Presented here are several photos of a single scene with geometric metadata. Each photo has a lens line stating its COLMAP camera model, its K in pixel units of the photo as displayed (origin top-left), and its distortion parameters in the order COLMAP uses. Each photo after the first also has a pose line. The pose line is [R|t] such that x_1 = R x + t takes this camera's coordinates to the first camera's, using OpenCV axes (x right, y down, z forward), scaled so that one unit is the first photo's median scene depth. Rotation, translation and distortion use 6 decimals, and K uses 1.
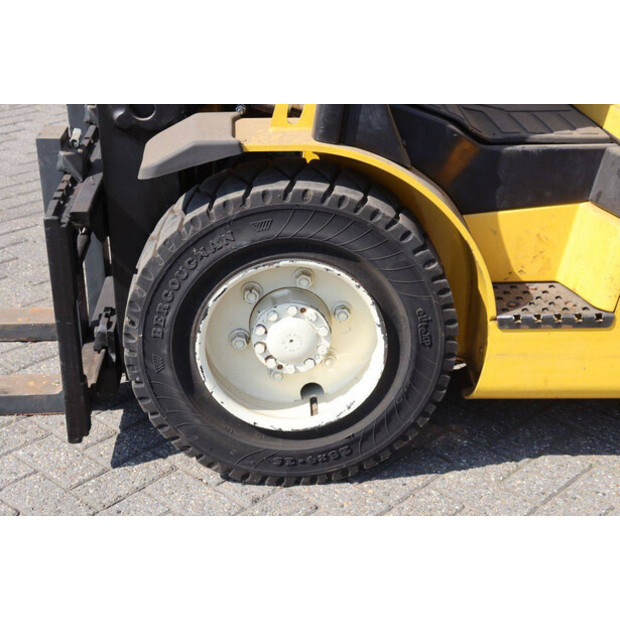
lens RADIAL K [[1094.8, 0, 310.0], [0, 1094.8, 310.0], [0, 0, 1]] dist [0.172091, 0.089159]
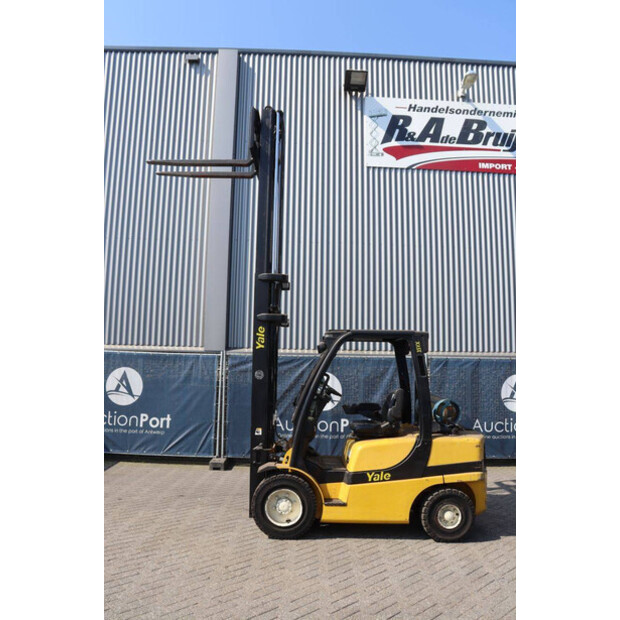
lens RADIAL K [[495.2, 0, 304.9], [0, 495.2, 315.0], [0, 0, 1]] dist [-0.162368, 0.140201]
pose [[0.998750, 0.015847, -0.047415, 0.171541], [-0.038129, 0.854872, -0.517436, 0.424239], [0.032334, 0.518597, 0.854407, -1.369318]]
